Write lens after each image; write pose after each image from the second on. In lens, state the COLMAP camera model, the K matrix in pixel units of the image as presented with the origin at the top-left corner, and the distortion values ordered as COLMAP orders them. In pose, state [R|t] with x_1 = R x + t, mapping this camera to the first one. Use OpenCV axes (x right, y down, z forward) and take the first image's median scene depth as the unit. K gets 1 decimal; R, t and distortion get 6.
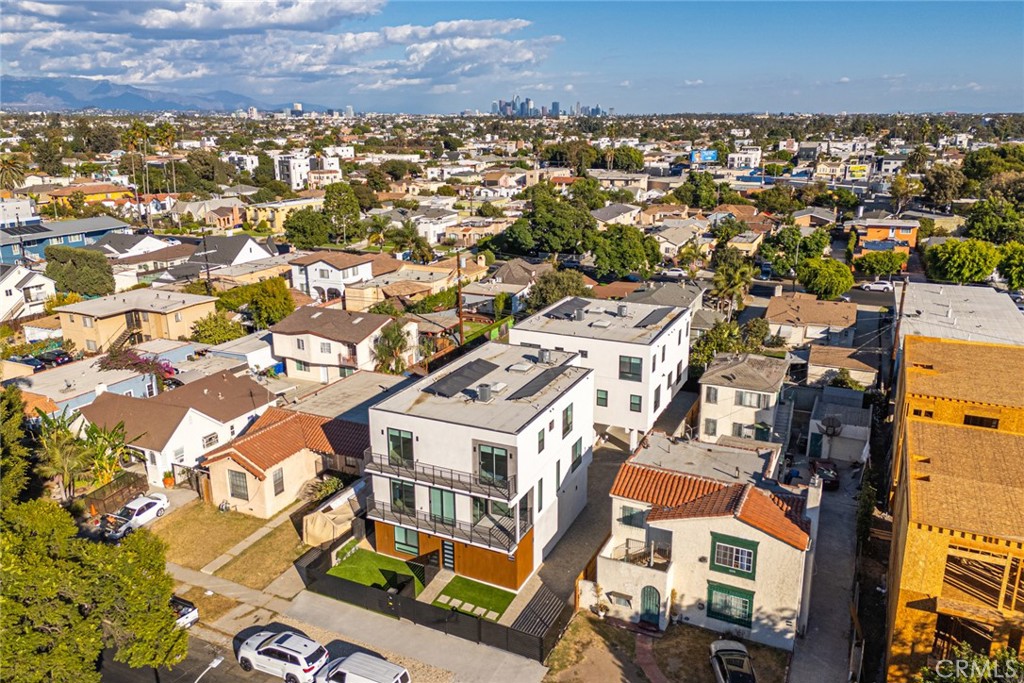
lens RADIAL K [[754.6, 0, 514.2], [0, 754.6, 337.1], [0, 0, 1]] dist [0.064309, -0.044328]
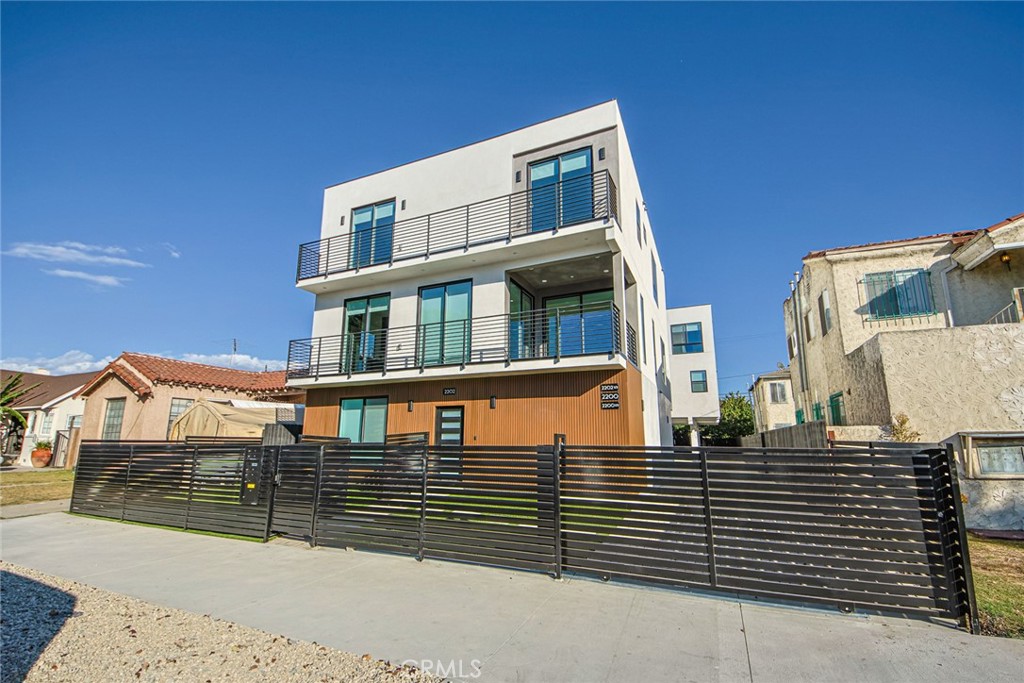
lens RADIAL K [[444.1, 0, 507.7], [0, 444.1, 363.8], [0, 0, 1]] dist [-0.000296, -0.000376]
pose [[0.999821, 0.010680, 0.015606, -0.051962], [-0.002636, 0.895907, -0.444233, 0.318308], [-0.018726, 0.444112, 0.895775, 0.670105]]
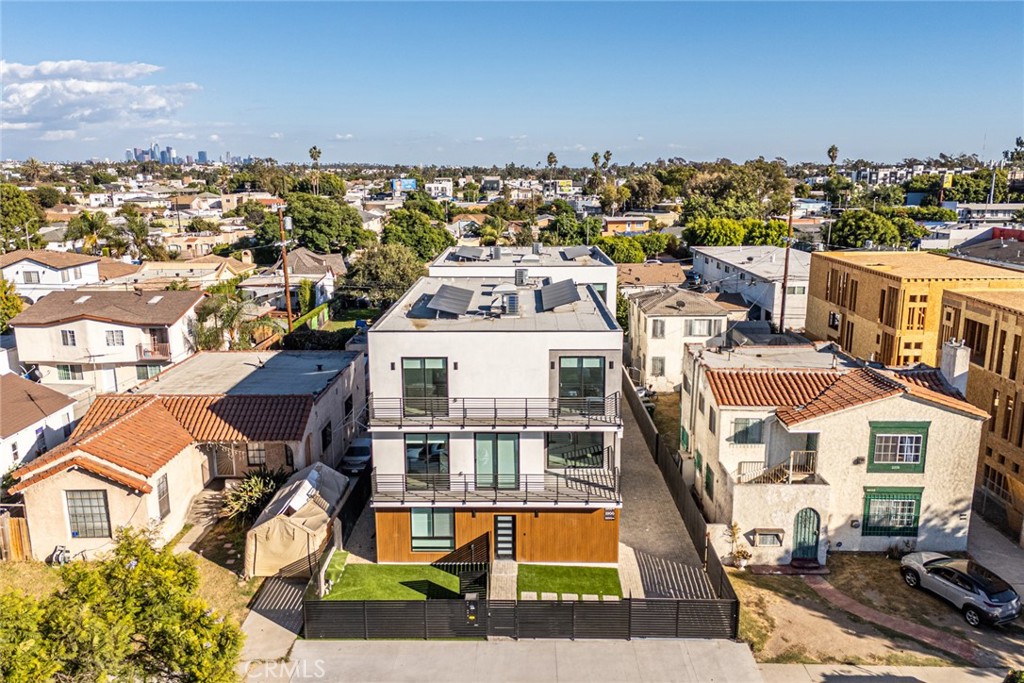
lens RADIAL K [[754.6, 0, 509.7], [0, 754.6, 344.4], [0, 0, 1]] dist [0.064309, -0.044328]
pose [[0.909446, -0.091244, 0.405687, -0.303604], [0.114049, 0.992949, -0.032341, 0.123718], [-0.399876, 0.075681, 0.913440, 0.327231]]
